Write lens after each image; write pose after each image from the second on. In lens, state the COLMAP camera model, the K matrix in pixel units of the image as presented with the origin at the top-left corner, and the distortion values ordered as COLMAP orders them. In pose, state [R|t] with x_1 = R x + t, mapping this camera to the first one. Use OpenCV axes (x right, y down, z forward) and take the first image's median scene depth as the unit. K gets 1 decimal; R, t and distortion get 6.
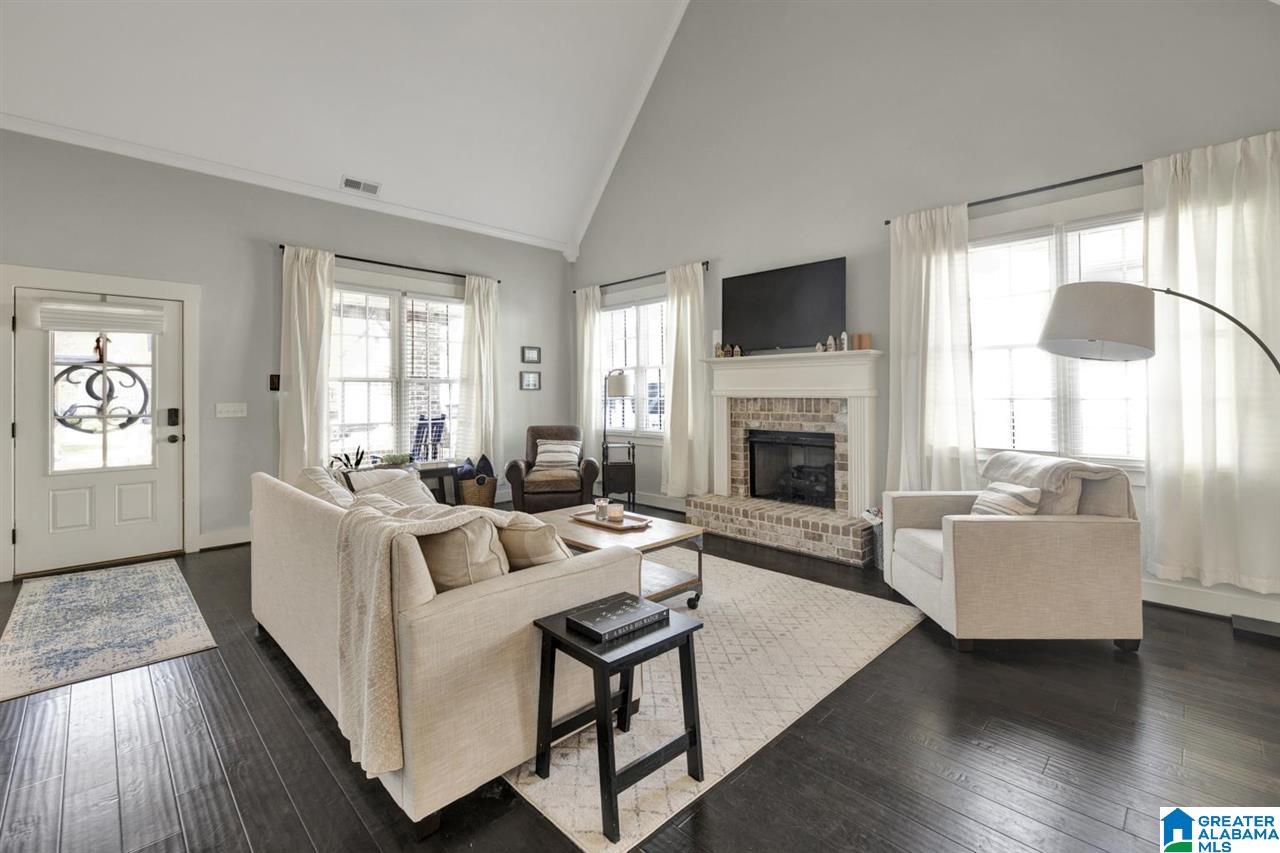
lens RADIAL K [[545.2, 0, 642.0], [0, 545.2, 394.1], [0, 0, 1]] dist [0.001000, -0.000210]
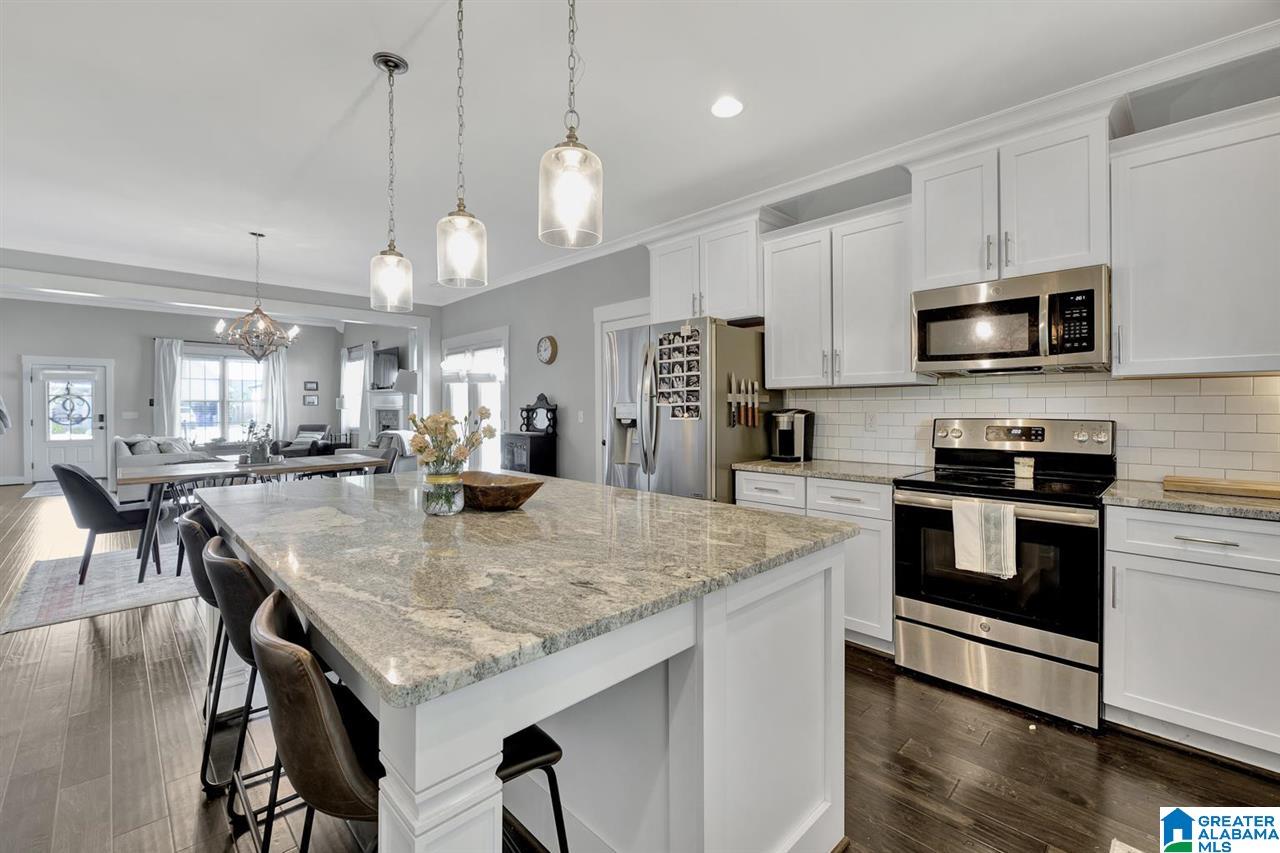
lens RADIAL K [[545.2, 0, 642.8], [0, 545.2, 408.2], [0, 0, 1]] dist [0.001000, -0.000210]
pose [[0.999871, -0.000690, -0.016048, 1.413896], [0.000781, 0.999984, 0.005674, -0.010521], [0.016044, -0.005686, 0.999855, -1.219601]]
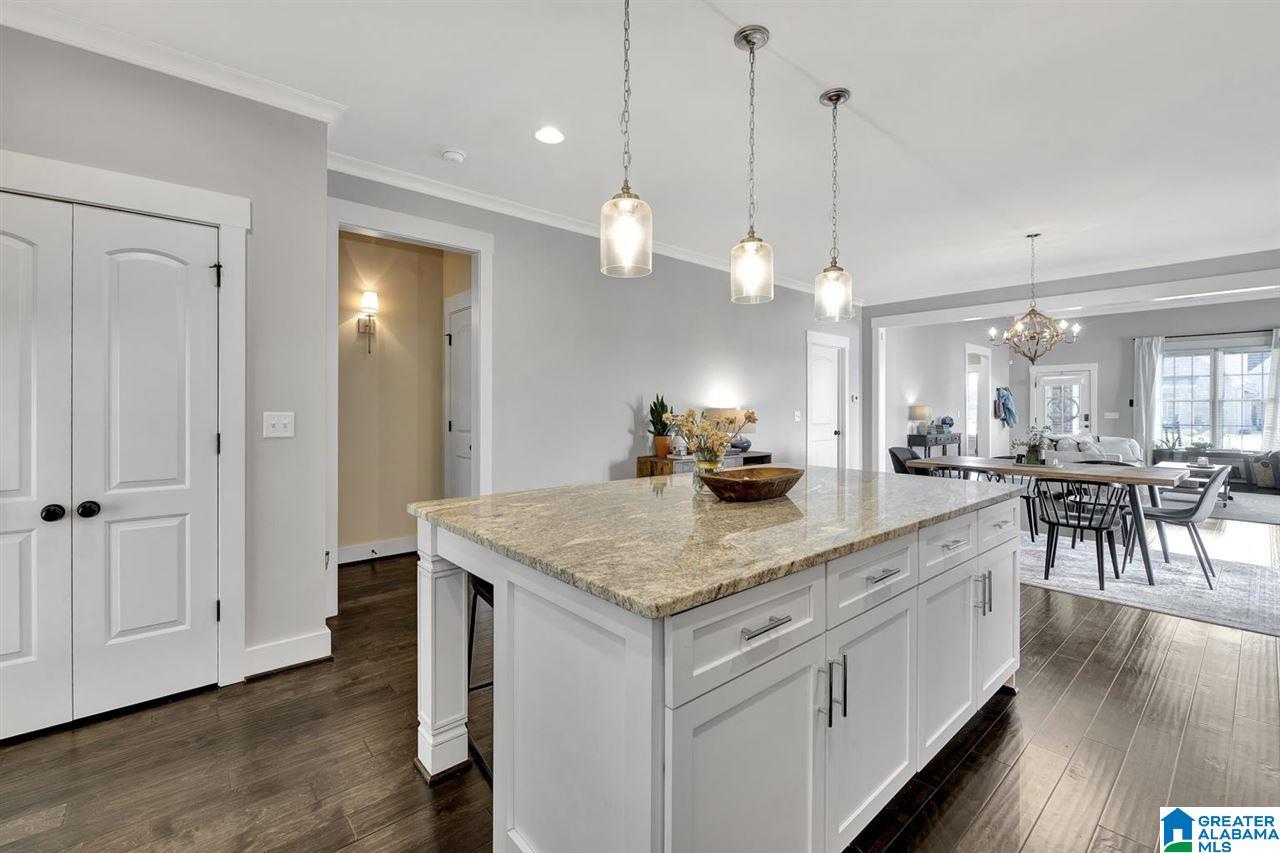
lens RADIAL K [[545.2, 0, 646.0], [0, 545.2, 409.1], [0, 0, 1]] dist [0.001000, -0.000210]
pose [[-0.062220, 0.004570, -0.998052, 1.751635], [0.001466, 0.999989, 0.004488, -0.010953], [0.998061, -0.001184, -0.062226, -0.856057]]
